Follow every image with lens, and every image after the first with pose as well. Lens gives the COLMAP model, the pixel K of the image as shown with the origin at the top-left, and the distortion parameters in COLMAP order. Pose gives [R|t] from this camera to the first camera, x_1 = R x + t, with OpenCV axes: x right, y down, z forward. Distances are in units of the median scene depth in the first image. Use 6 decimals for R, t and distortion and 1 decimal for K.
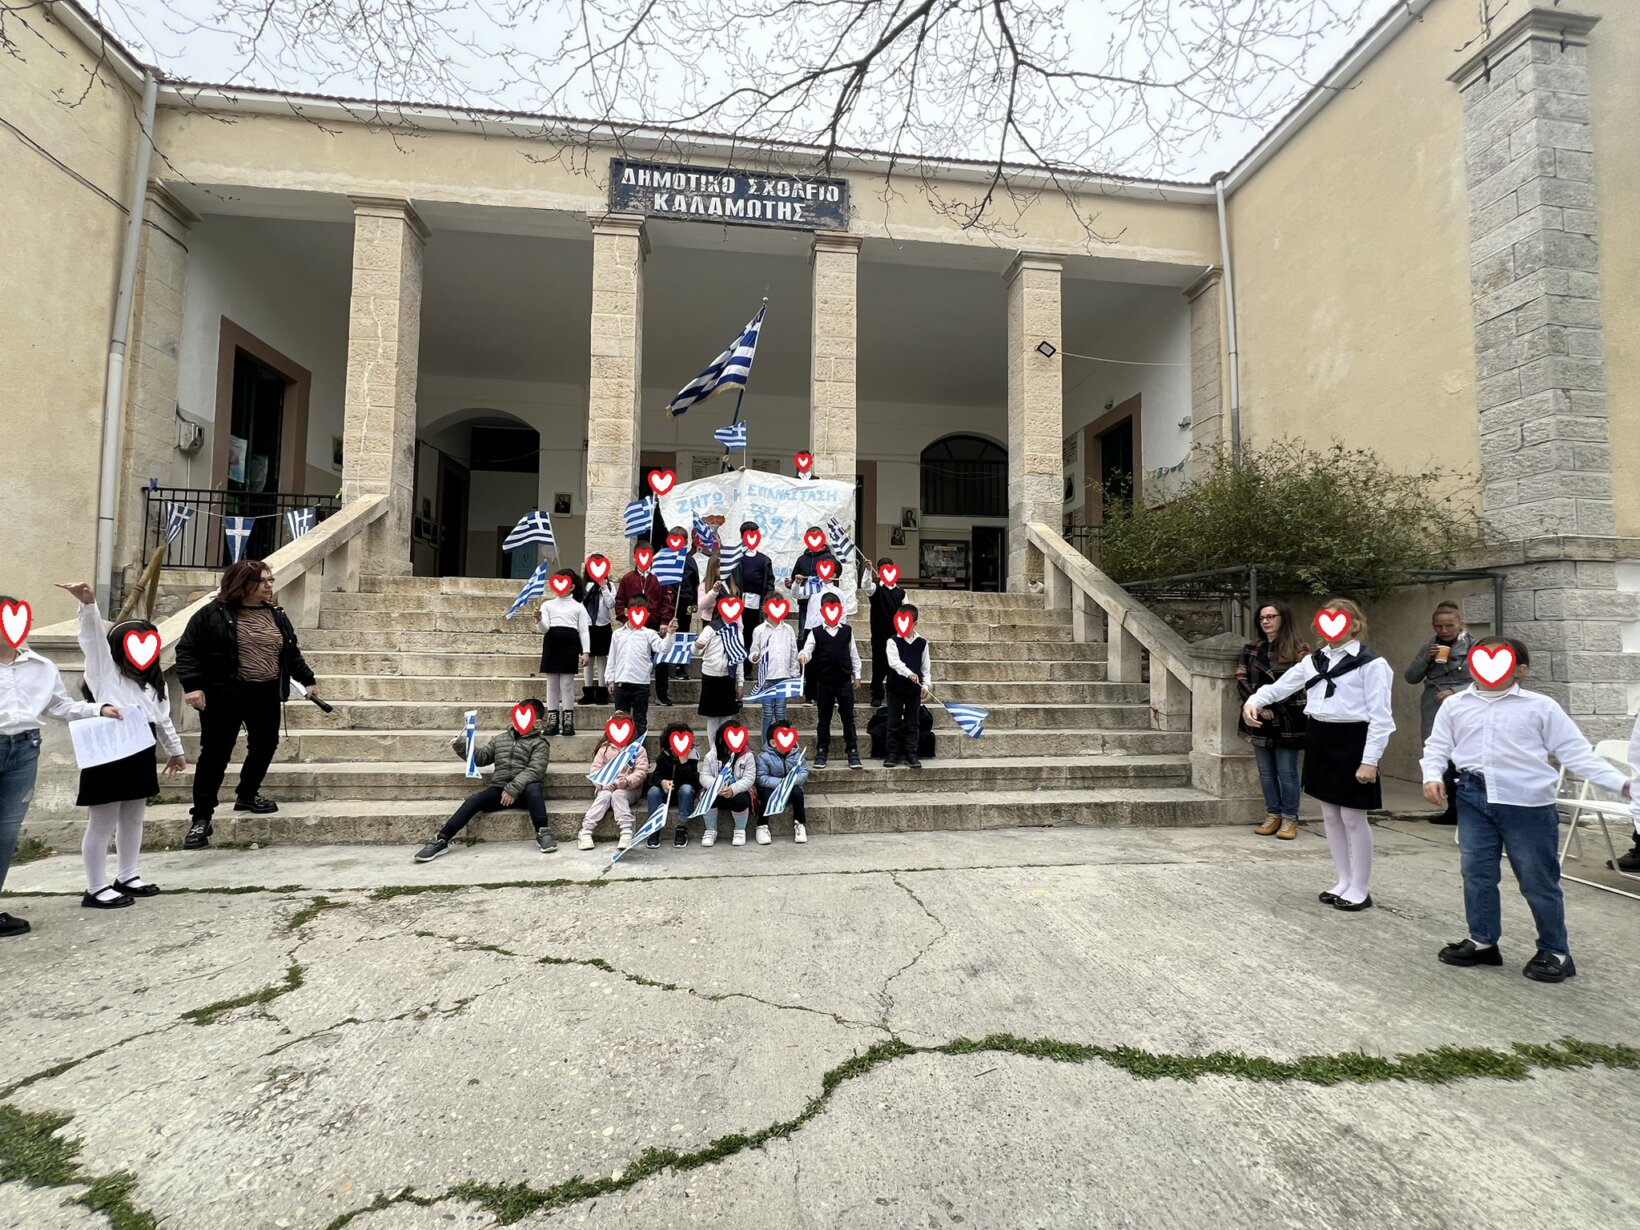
lens RADIAL K [[655.6, 0, 817.9], [0, 655.6, 616.5], [0, 0, 1]] dist [-0.001770, -0.000118]
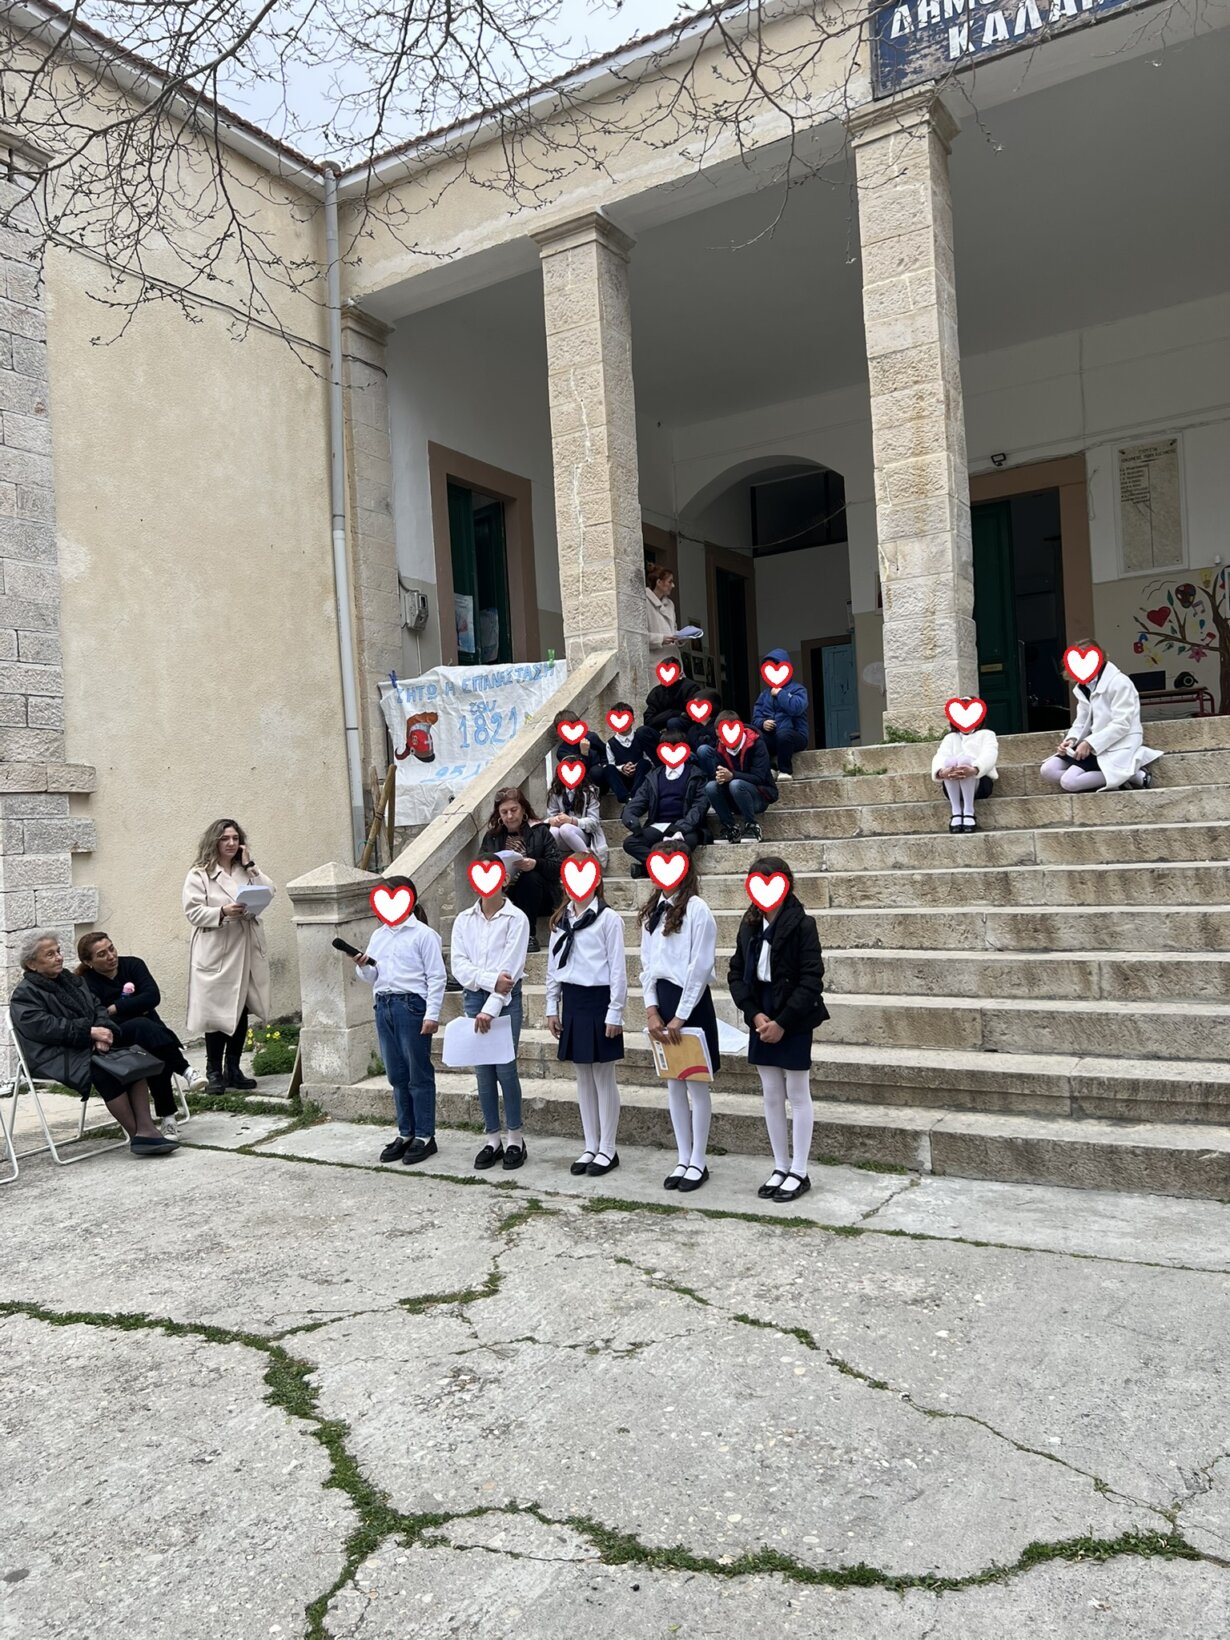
lens RADIAL K [[1230.1, 0, 609.1], [0, 1230.1, 824.2], [0, 0, 1]] dist [0.046657, -0.052156]
pose [[0.788373, -0.061019, -0.612164, 0.167897], [0.097421, 0.994896, 0.026294, -0.042685], [0.607435, -0.080367, 0.790293, -0.079324]]
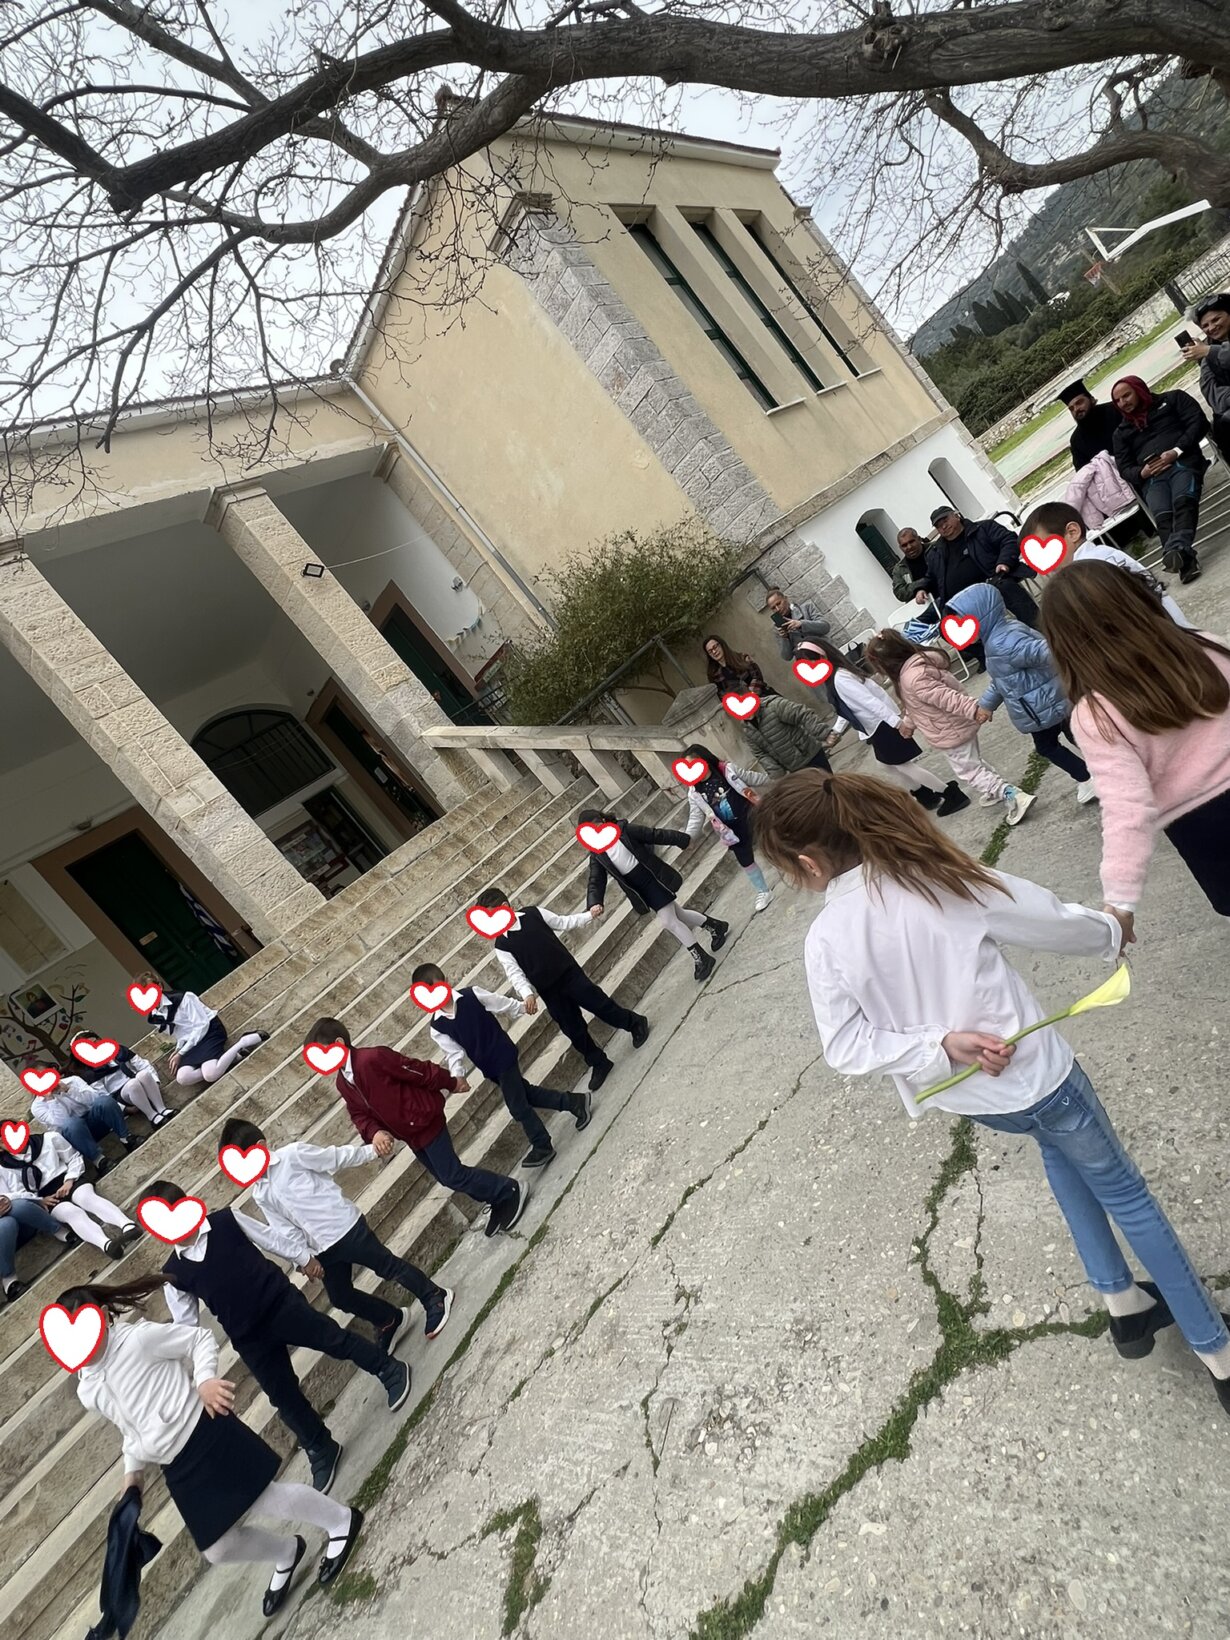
lens RADIAL K [[796.2, 0, 624.2], [0, 796.2, 812.4], [0, 0, 1]] dist [-0.002114, -0.000161]
pose [[0.580837, -0.552383, 0.597914, -0.346729], [0.605381, 0.784168, 0.136363, -0.052877], [-0.544189, 0.282761, 0.789876, -0.007049]]
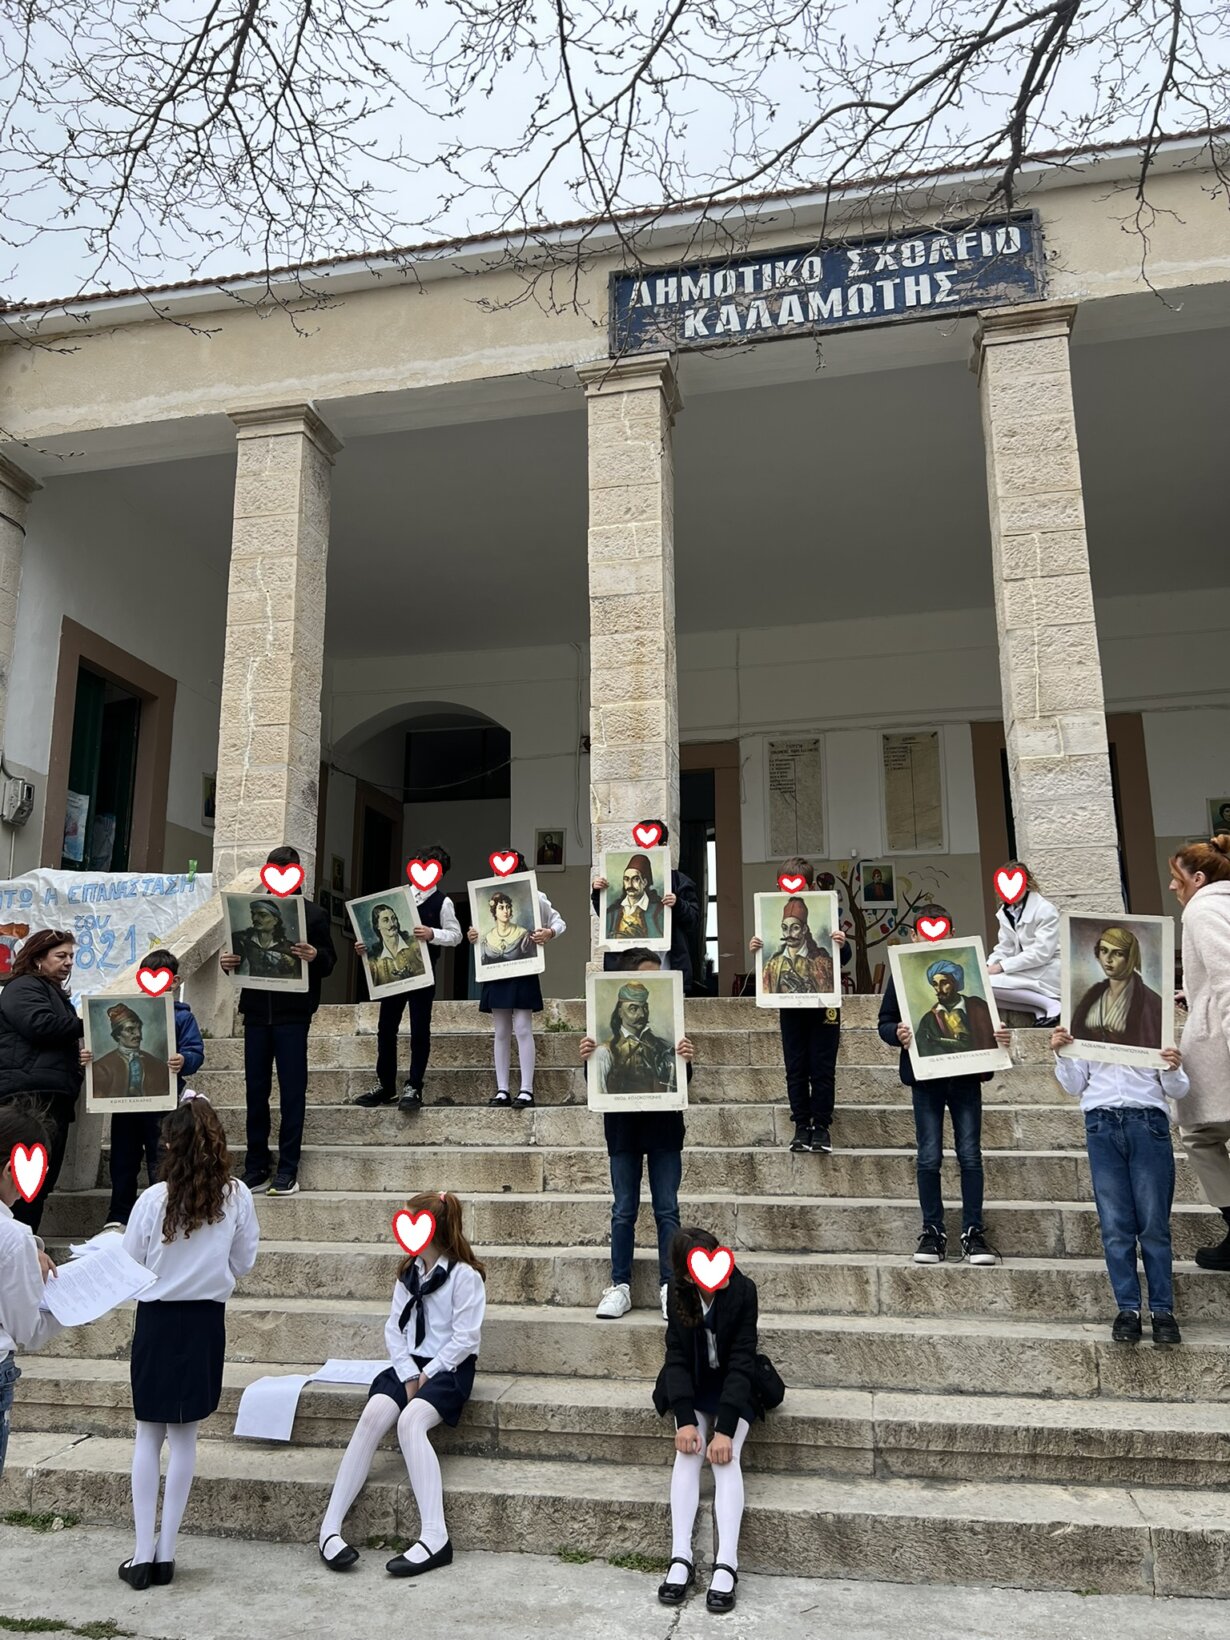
lens RADIAL K [[1230.1, 0, 616.3], [0, 1230.1, 817.1], [0, 0, 1]] dist [0.046657, -0.052156]
pose [[0.948600, -0.086828, -0.304334, -0.018223], [0.035060, 0.984540, -0.171613, -0.032382], [0.314530, 0.152122, 0.936979, 0.038834]]
